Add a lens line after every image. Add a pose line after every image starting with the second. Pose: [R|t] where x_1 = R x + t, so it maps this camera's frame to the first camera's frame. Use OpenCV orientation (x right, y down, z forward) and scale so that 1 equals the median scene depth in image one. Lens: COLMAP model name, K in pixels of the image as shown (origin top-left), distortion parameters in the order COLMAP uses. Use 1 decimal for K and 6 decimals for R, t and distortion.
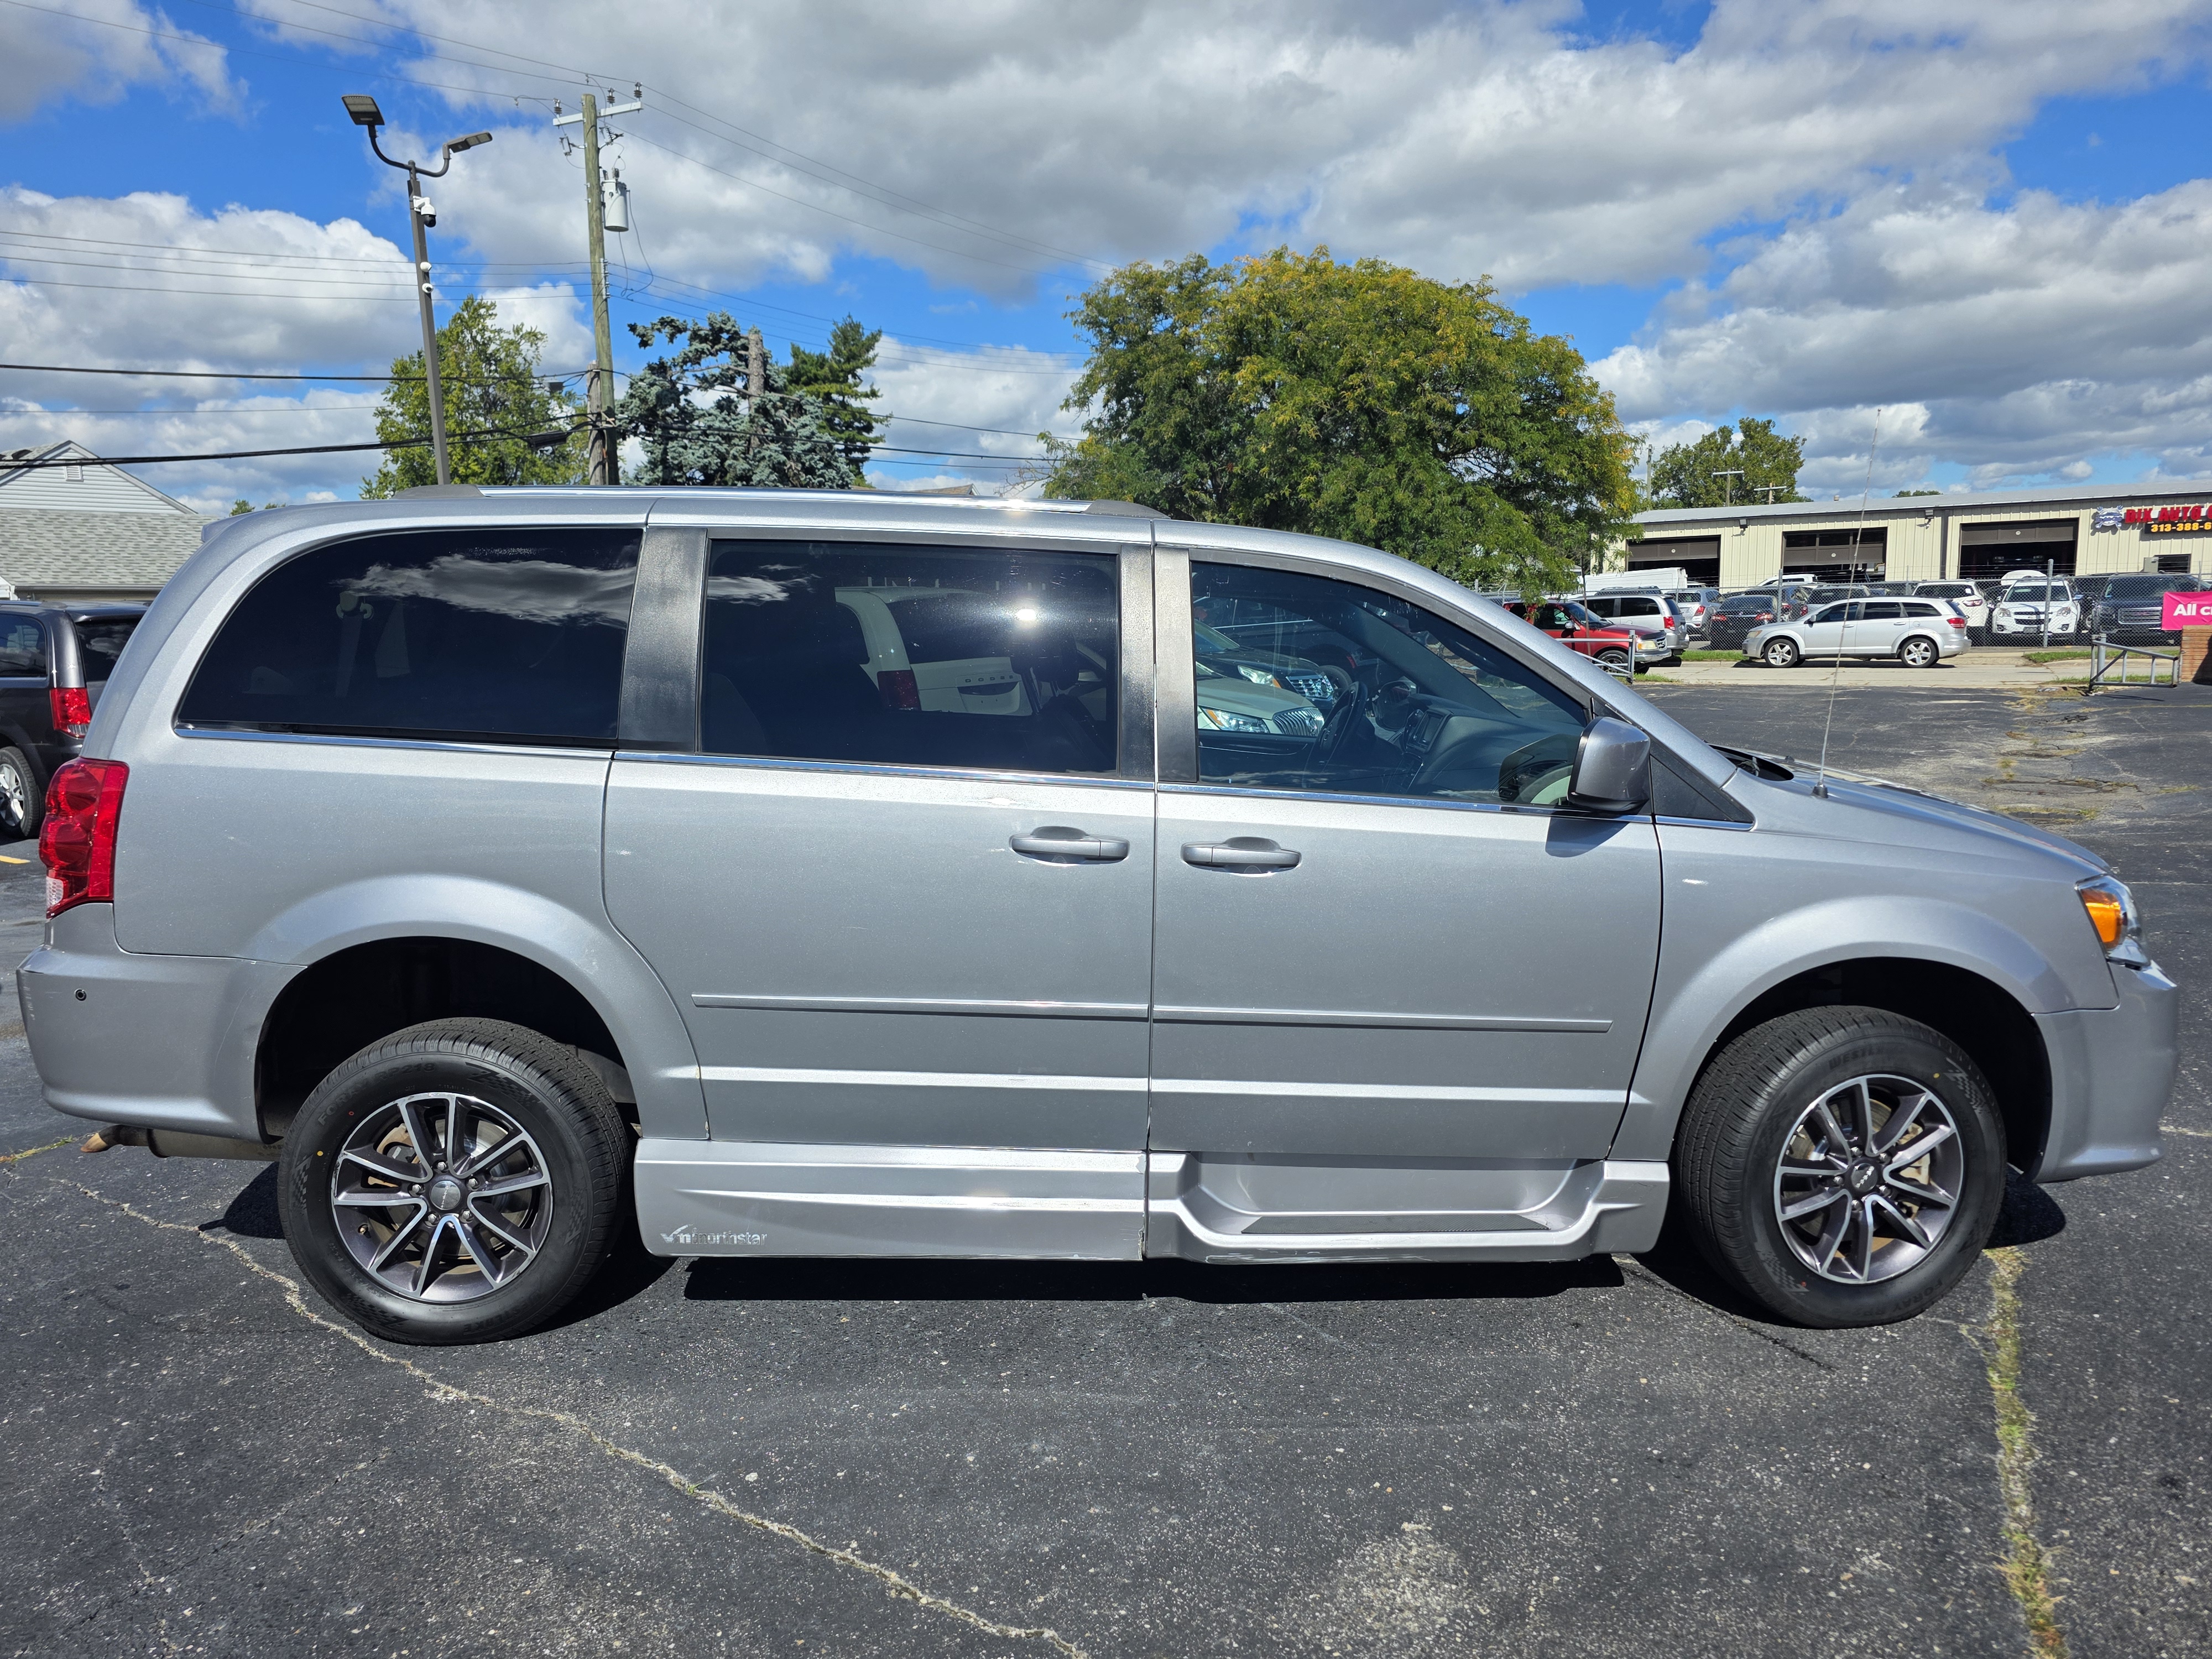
lens RADIAL K [[1487.1, 0, 1109.8], [0, 1487.1, 831.2], [0, 0, 1]] dist [0.041204, -0.035694]
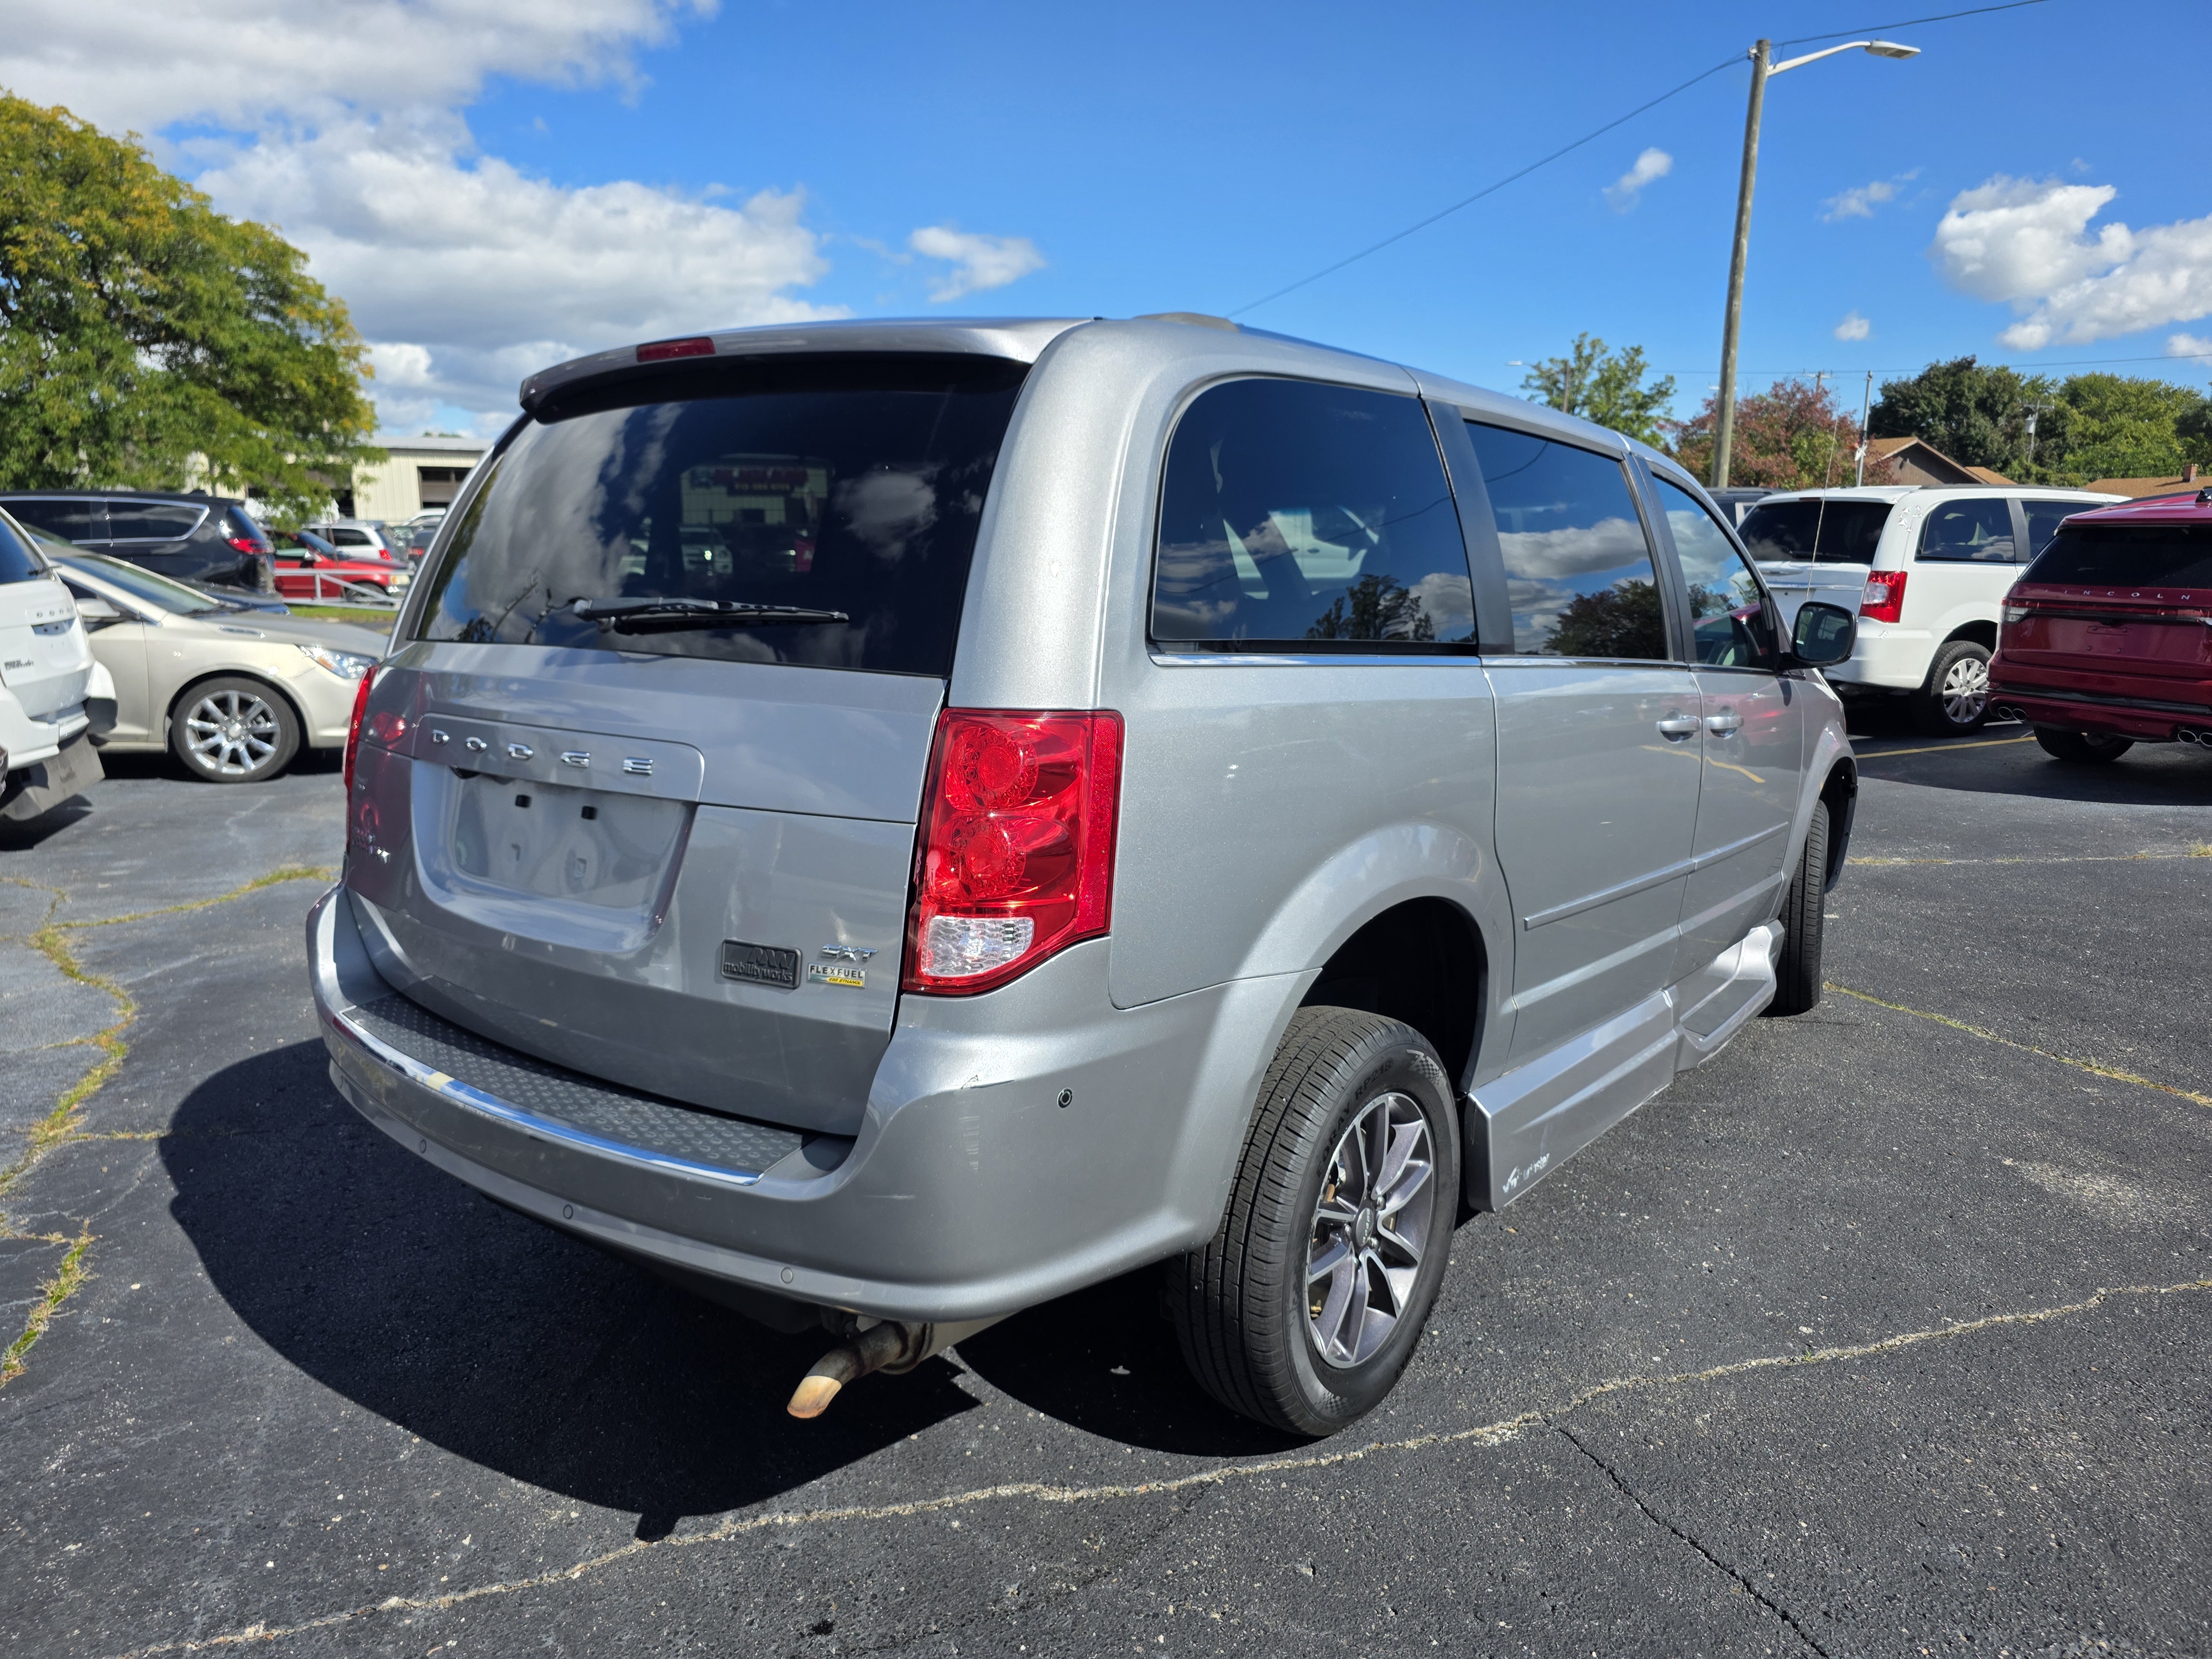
lens RADIAL K [[1487.1, 0, 1116.9], [0, 1487.1, 807.5], [0, 0, 1]] dist [0.041204, -0.035694]
pose [[0.616677, -0.116517, 0.778546, -0.112605], [0.097279, 0.992685, 0.071511, -0.005067], [-0.781182, 0.031637, 0.623501, 0.064283]]
